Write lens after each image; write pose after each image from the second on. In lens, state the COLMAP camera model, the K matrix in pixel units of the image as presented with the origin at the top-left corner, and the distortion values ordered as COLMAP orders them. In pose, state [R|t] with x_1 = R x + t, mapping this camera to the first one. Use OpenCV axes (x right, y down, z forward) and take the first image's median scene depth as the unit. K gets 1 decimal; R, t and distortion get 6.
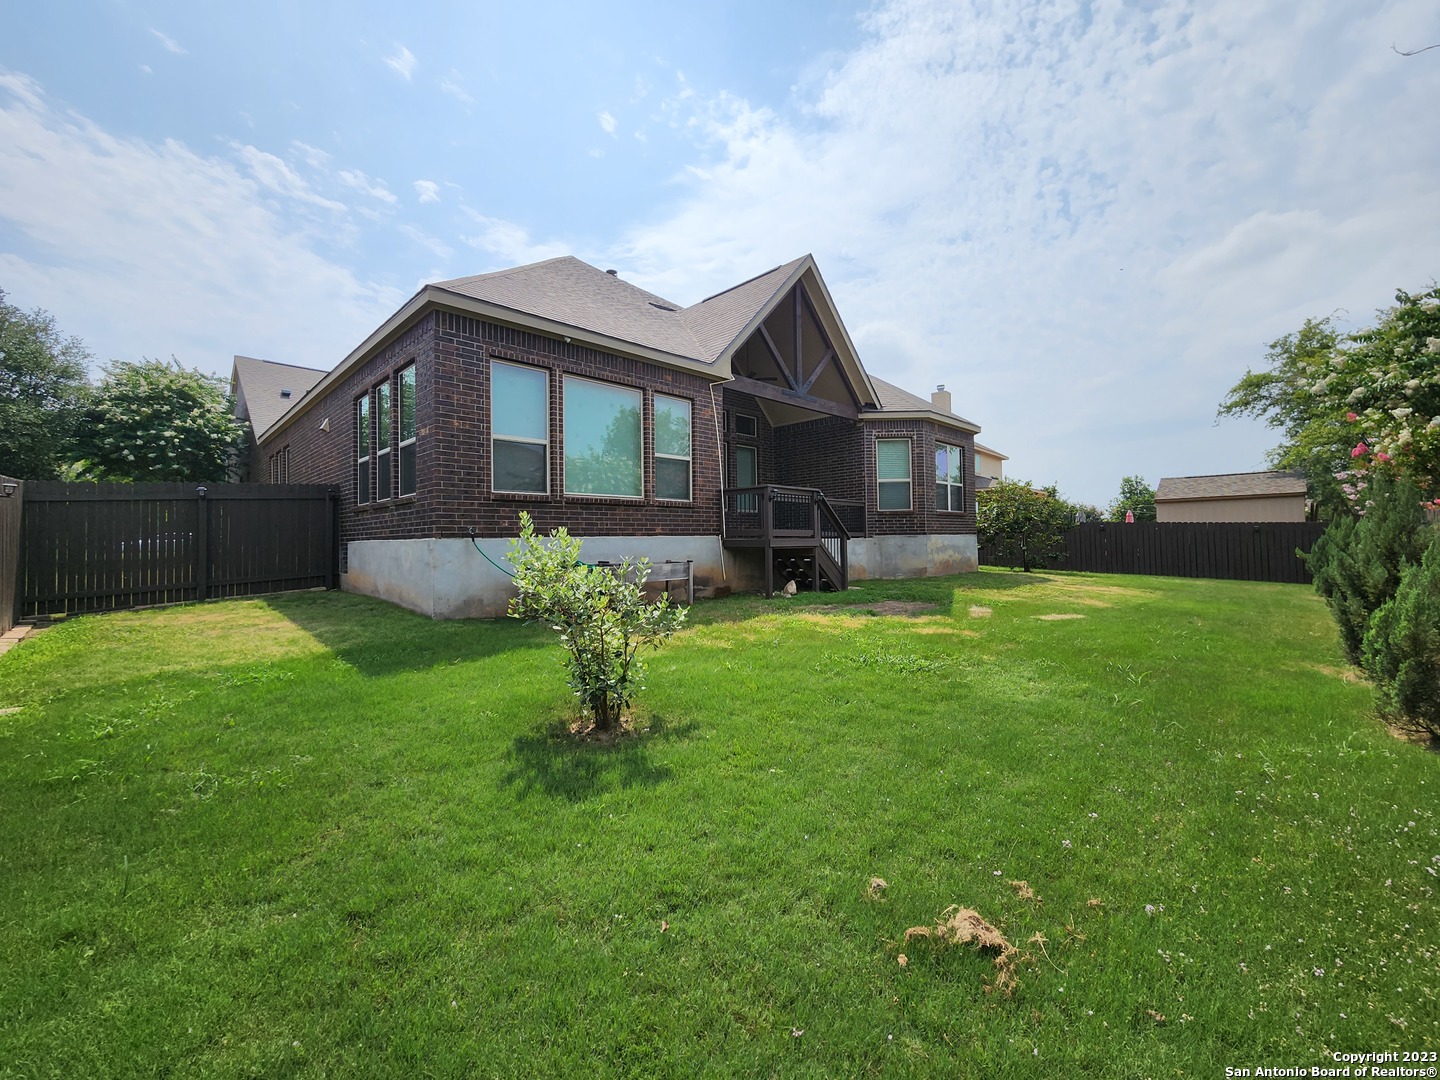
lens RADIAL K [[586.2, 0, 709.8], [0, 586.2, 539.2], [0, 0, 1]] dist [0.000068, -0.000581]
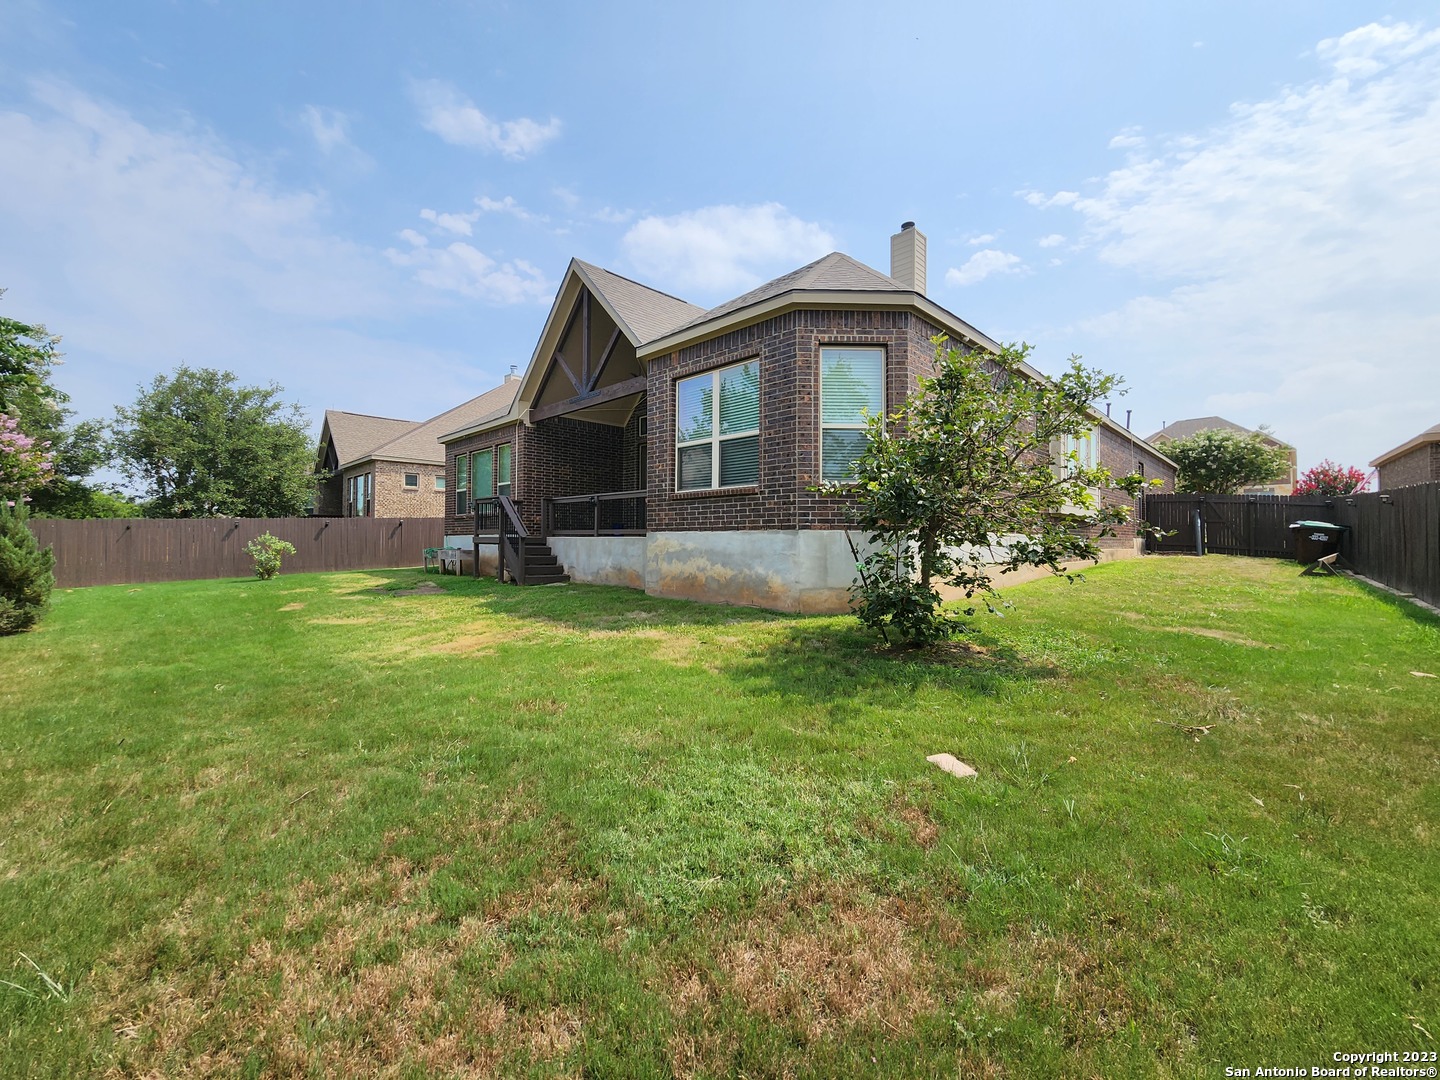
lens RADIAL K [[586.2, 0, 705.1], [0, 586.2, 537.2], [0, 0, 1]] dist [0.000068, -0.000581]
pose [[-0.002857, 0.014093, -0.999897, 1.332854], [0.009011, 0.999860, 0.014067, -0.014054], [0.999955, -0.008970, -0.002983, 1.370983]]
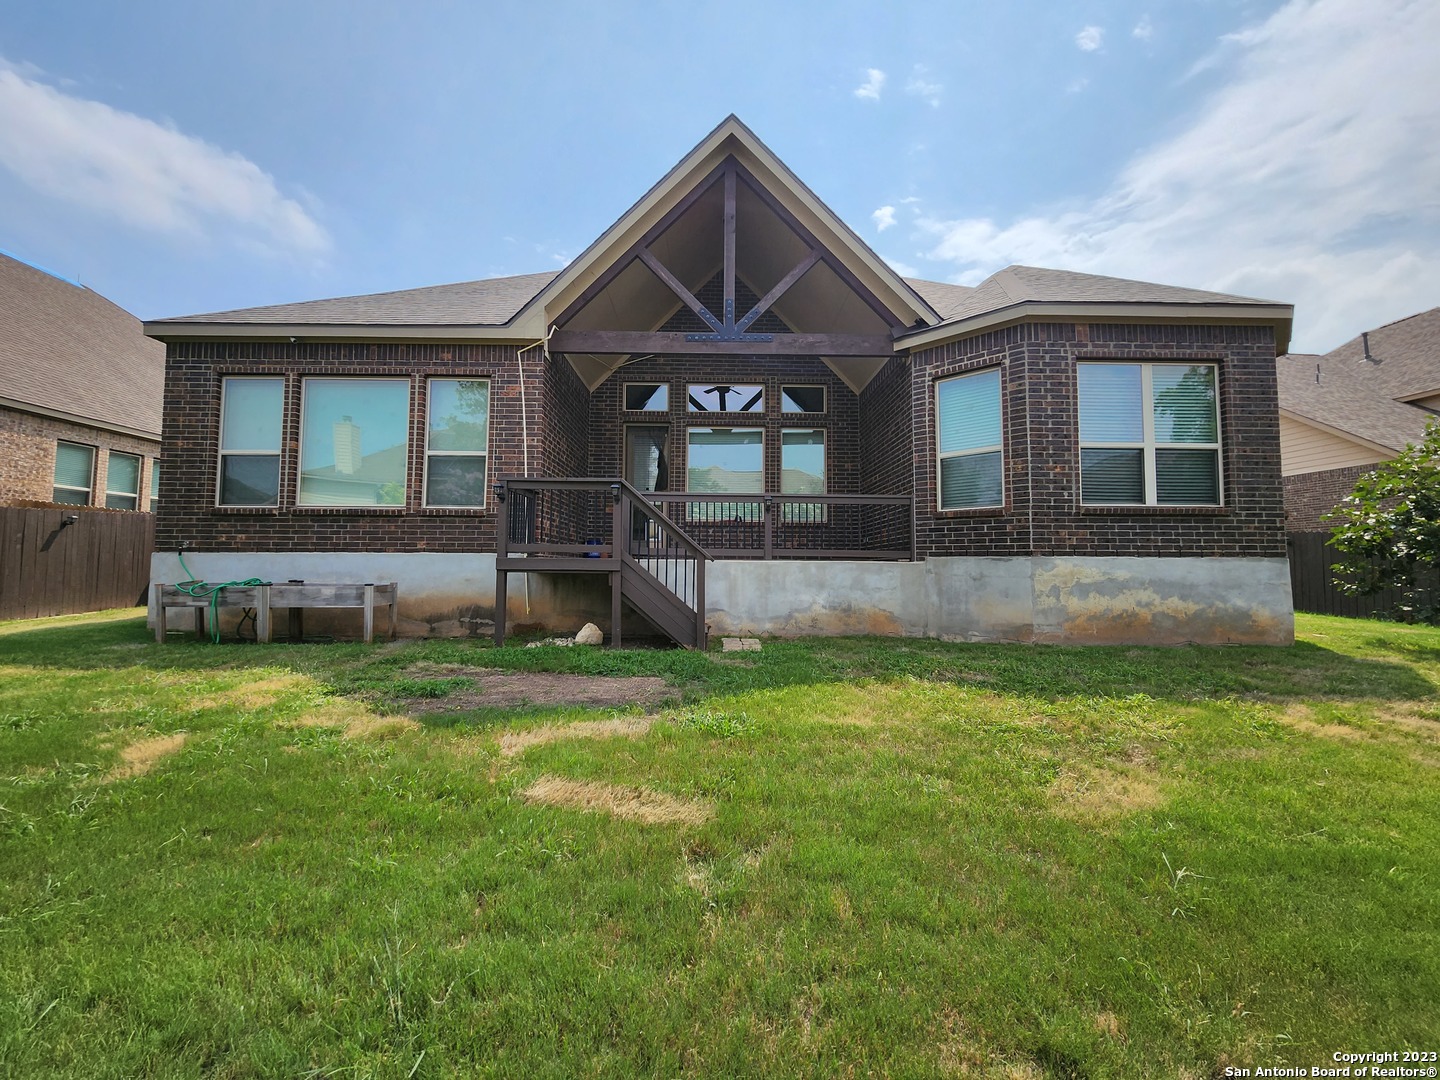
lens RADIAL K [[614.4, 0, 721.6], [0, 614.4, 533.4], [0, 0, 1]] dist [0.007280, -0.000012]
pose [[0.720138, -0.014879, -0.693672, 0.691244], [-0.013691, 0.999271, -0.035647, -0.006296], [0.693696, 0.035167, 0.719409, 0.583561]]
